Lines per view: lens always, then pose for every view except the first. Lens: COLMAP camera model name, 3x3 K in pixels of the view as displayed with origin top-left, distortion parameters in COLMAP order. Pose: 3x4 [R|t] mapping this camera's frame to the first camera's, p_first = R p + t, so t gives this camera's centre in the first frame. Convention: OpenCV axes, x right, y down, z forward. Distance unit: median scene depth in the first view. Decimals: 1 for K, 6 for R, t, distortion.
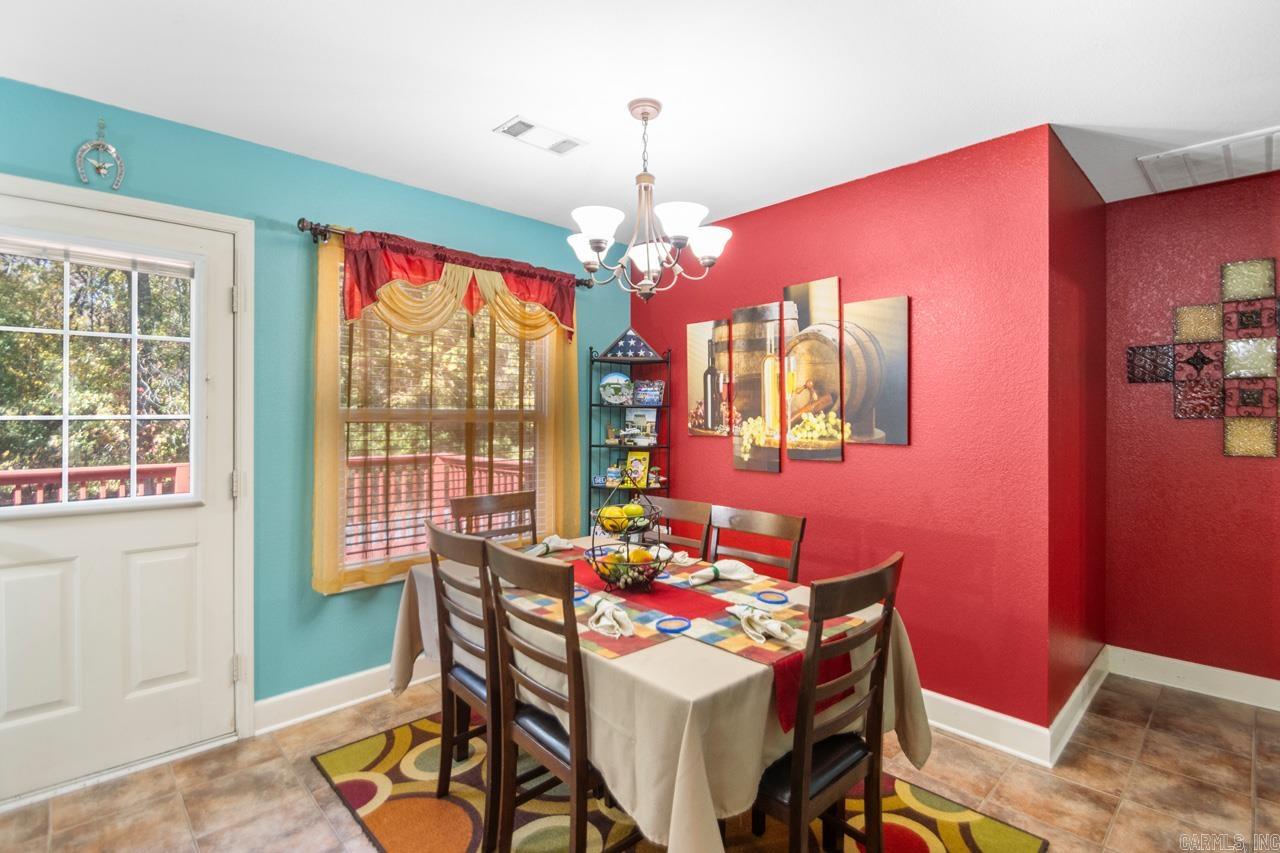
lens RADIAL K [[599.8, 0, 650.6], [0, 599.8, 416.9], [0, 0, 1]] dist [0.021133, -0.017230]
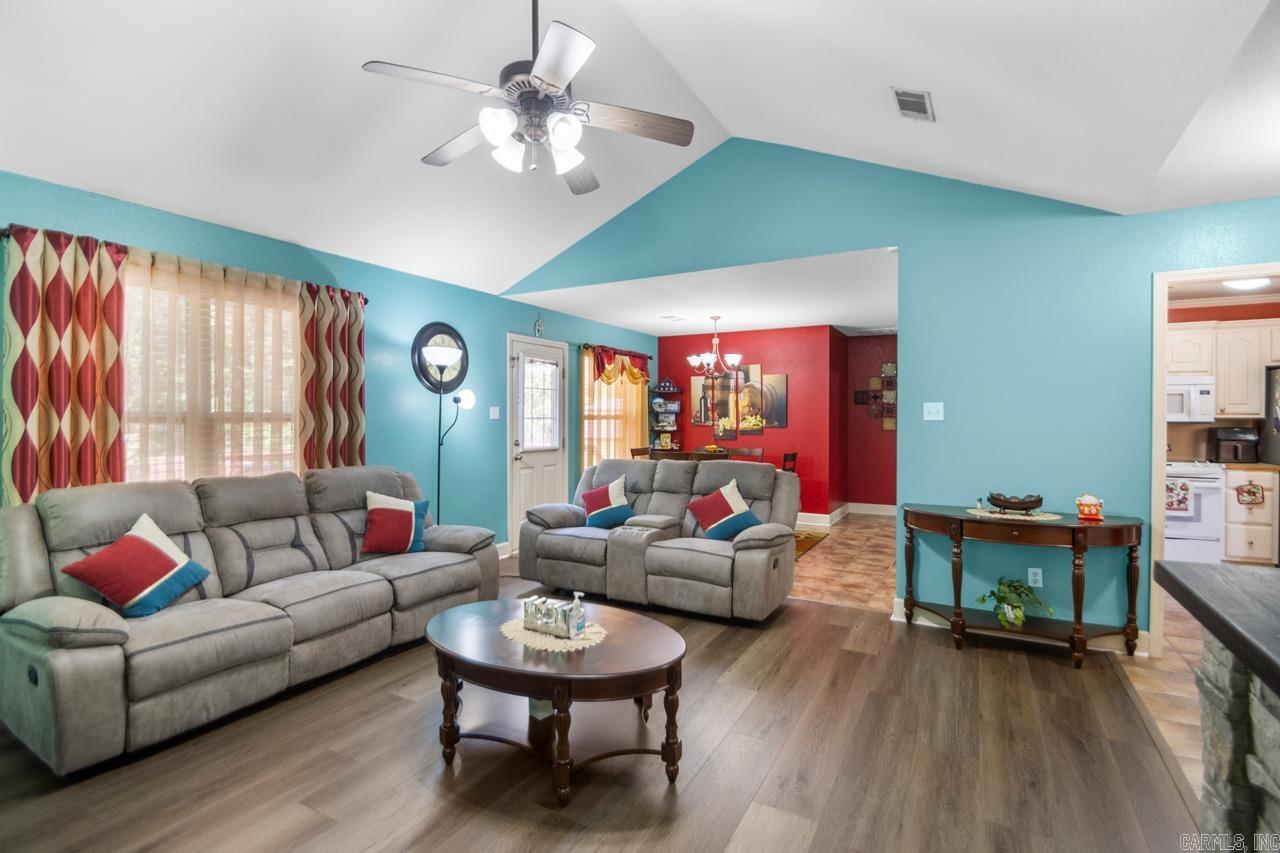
lens RADIAL K [[600.1, 0, 650.6], [0, 600.1, 428.5], [0, 0, 1]] dist [0.019519, -0.019099]
pose [[0.955315, -0.007918, 0.295483, -0.863679], [0.003286, 0.999864, 0.016168, 0.004760], [-0.295571, -0.014475, 0.955211, -1.280109]]
